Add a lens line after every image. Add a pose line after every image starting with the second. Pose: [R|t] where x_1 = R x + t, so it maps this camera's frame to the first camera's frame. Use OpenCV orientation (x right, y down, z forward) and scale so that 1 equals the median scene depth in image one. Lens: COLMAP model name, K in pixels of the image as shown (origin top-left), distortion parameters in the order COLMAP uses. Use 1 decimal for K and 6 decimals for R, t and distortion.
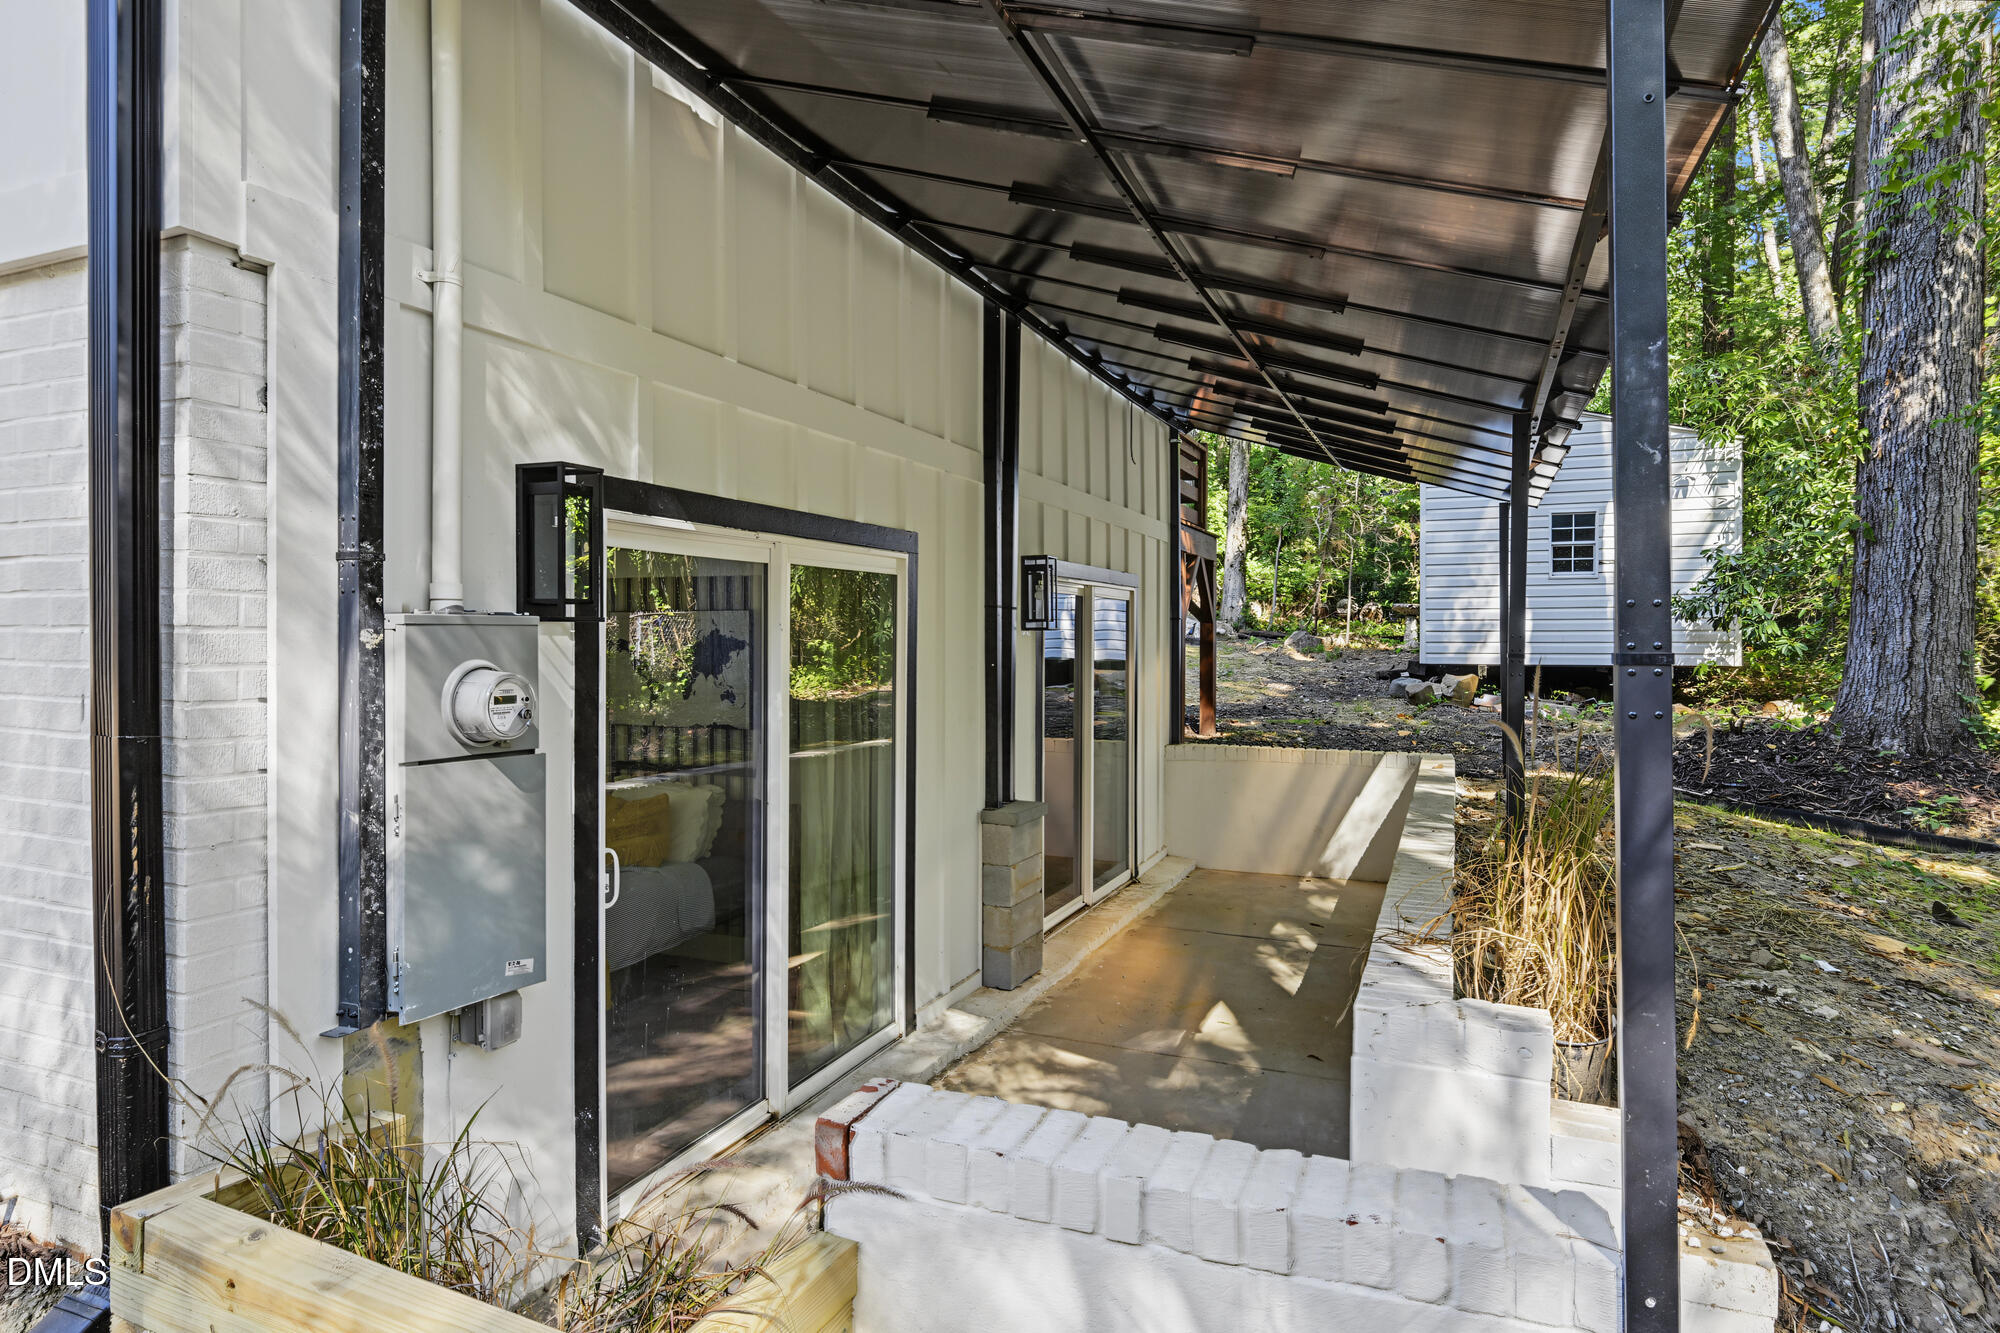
lens RADIAL K [[1120.8, 0, 1000.1], [0, 1120.8, 656.4], [0, 0, 1]] dist [0.003094, 0.000294]
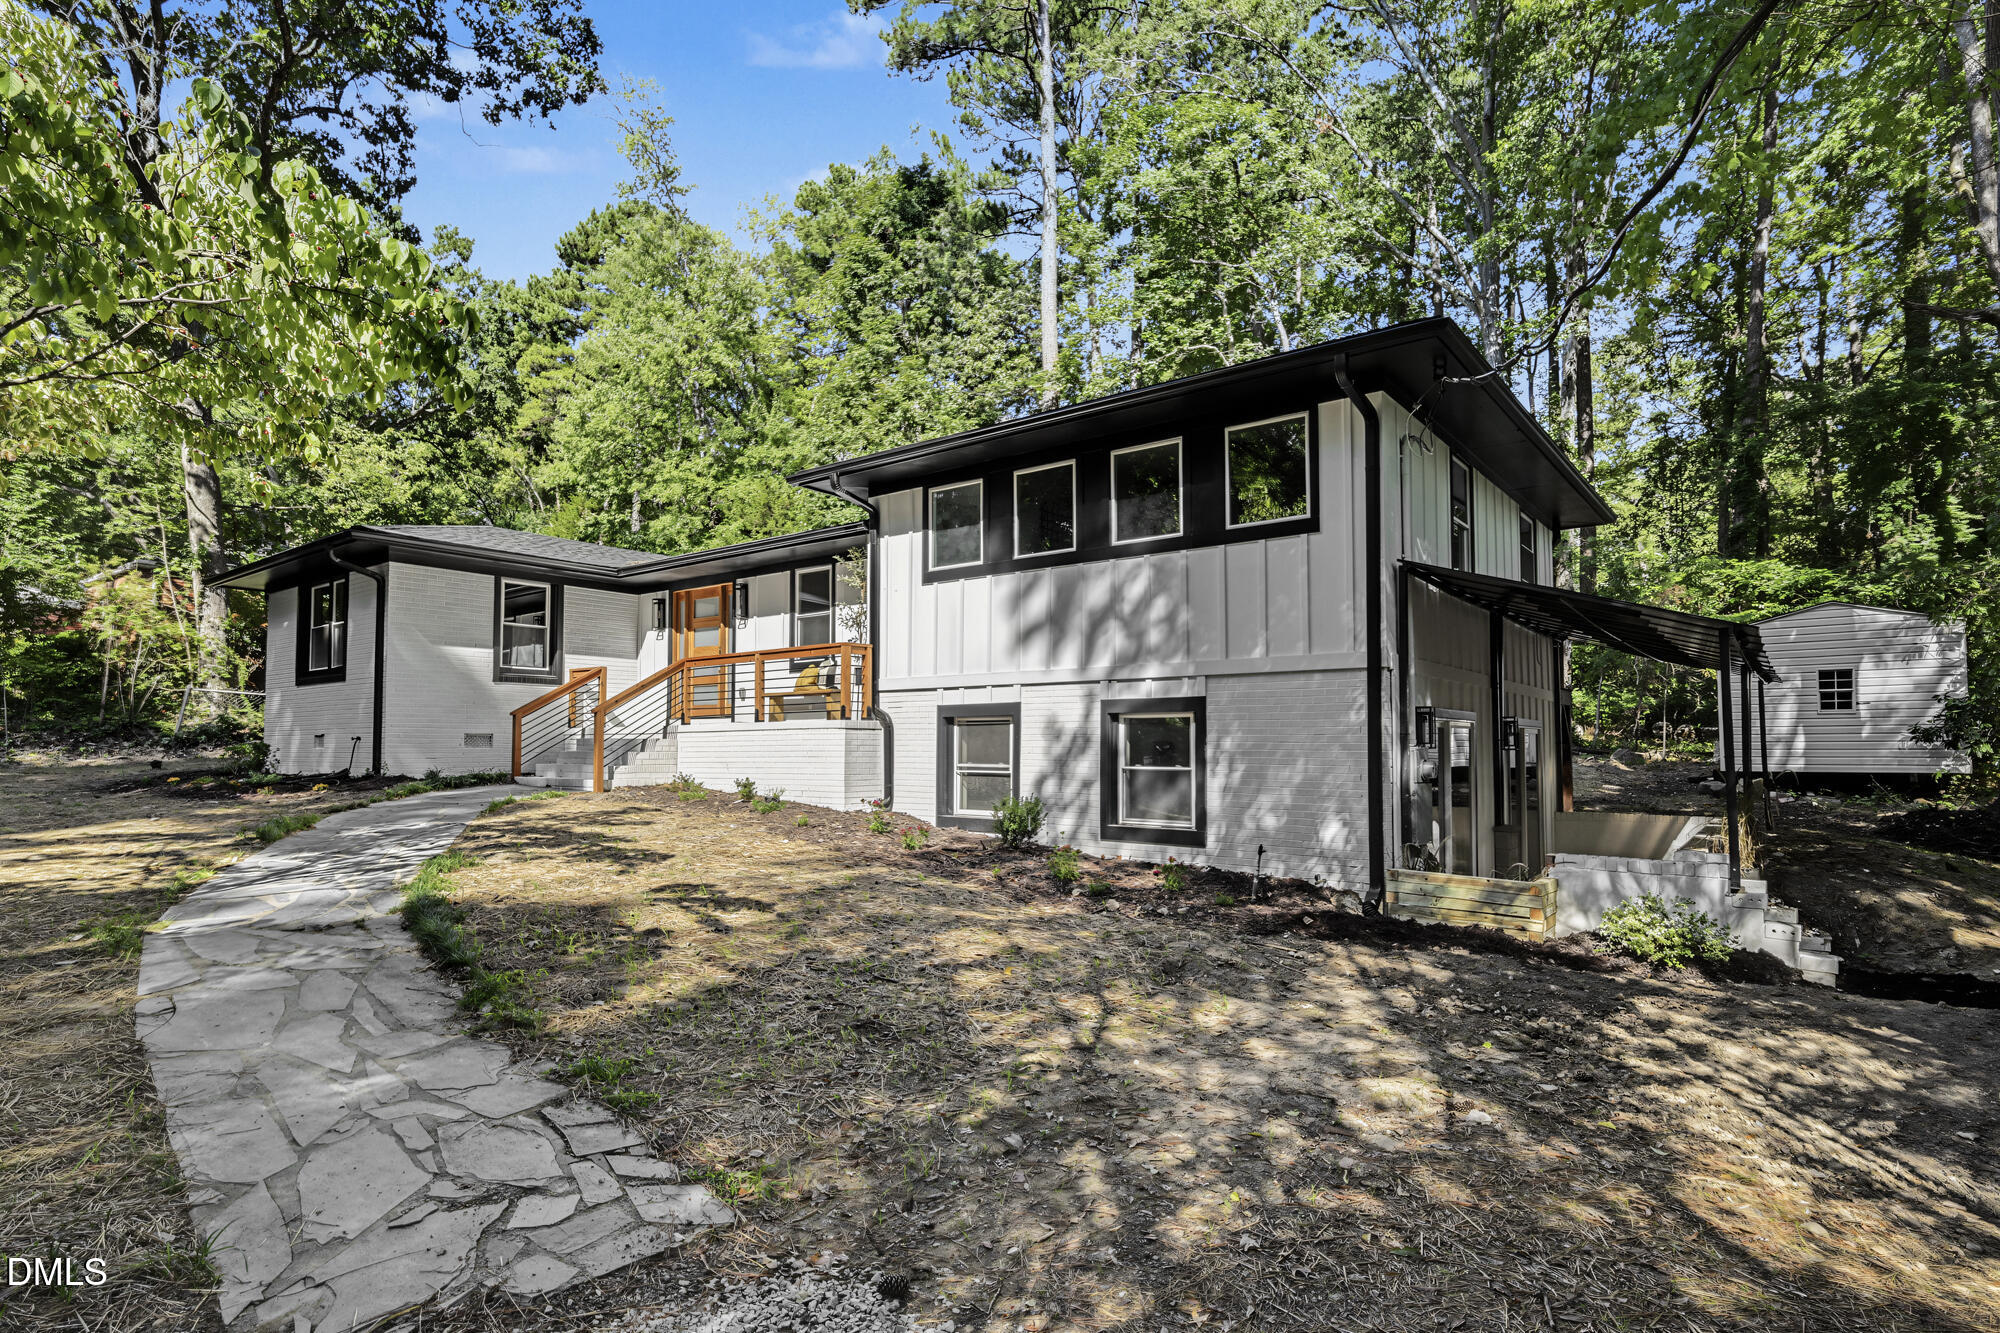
lens RADIAL K [[1035.0, 0, 980.2], [0, 1035.0, 705.1], [0, 0, 1]] dist [-0.001308, -0.000532]
pose [[0.960597, -0.014895, -0.277545, -0.202286], [-0.002480, 0.998064, -0.062147, 0.006756], [0.277934, 0.060386, 0.958700, -0.640113]]
